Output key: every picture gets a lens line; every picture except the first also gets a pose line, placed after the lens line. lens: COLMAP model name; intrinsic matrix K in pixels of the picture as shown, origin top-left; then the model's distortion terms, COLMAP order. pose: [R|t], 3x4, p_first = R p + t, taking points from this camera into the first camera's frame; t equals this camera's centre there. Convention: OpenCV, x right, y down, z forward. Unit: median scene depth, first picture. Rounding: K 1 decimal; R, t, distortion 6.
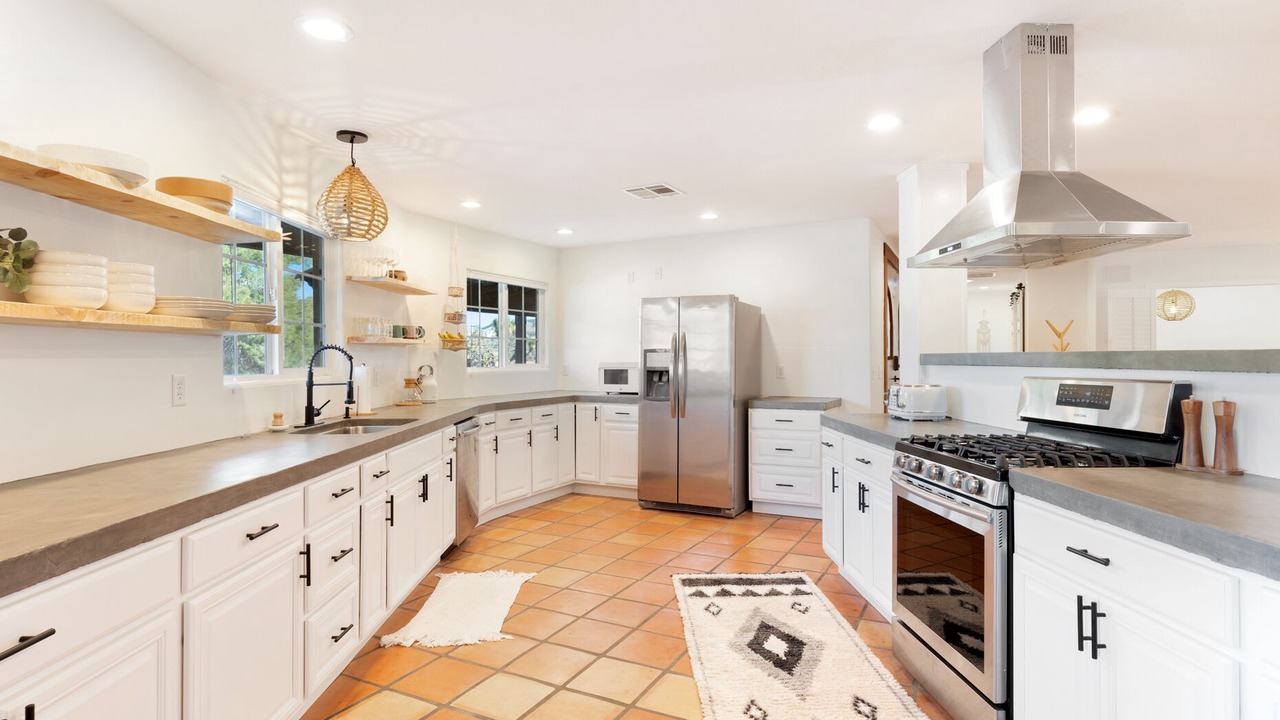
lens RADIAL K [[640.8, 0, 650.1], [0, 640.8, 357.8], [0, 0, 1]] dist [-0.000085, -0.000047]
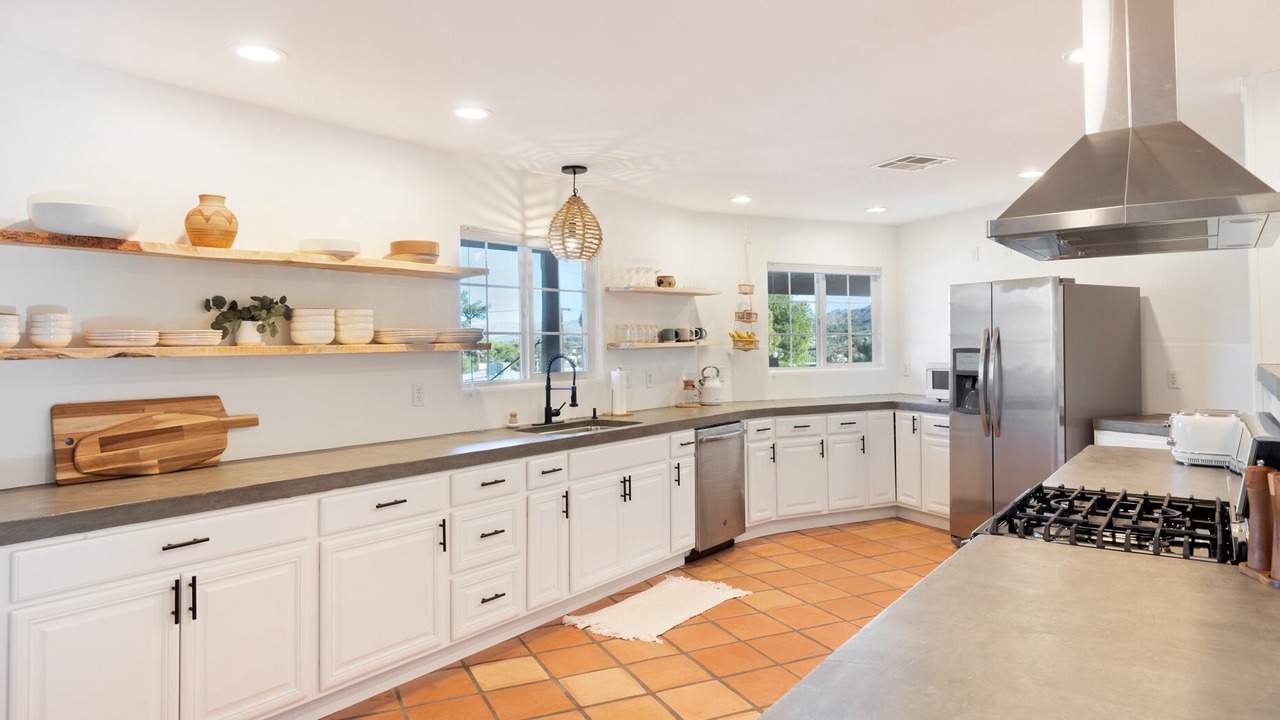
lens RADIAL K [[757.0, 0, 642.4], [0, 757.0, 336.5], [0, 0, 1]] dist [0.005549, 0.000076]
pose [[0.805455, -0.014383, -0.592482, 0.361425], [0.008283, 0.999881, -0.013012, -0.028737], [0.592599, 0.005573, 0.805479, 0.000240]]
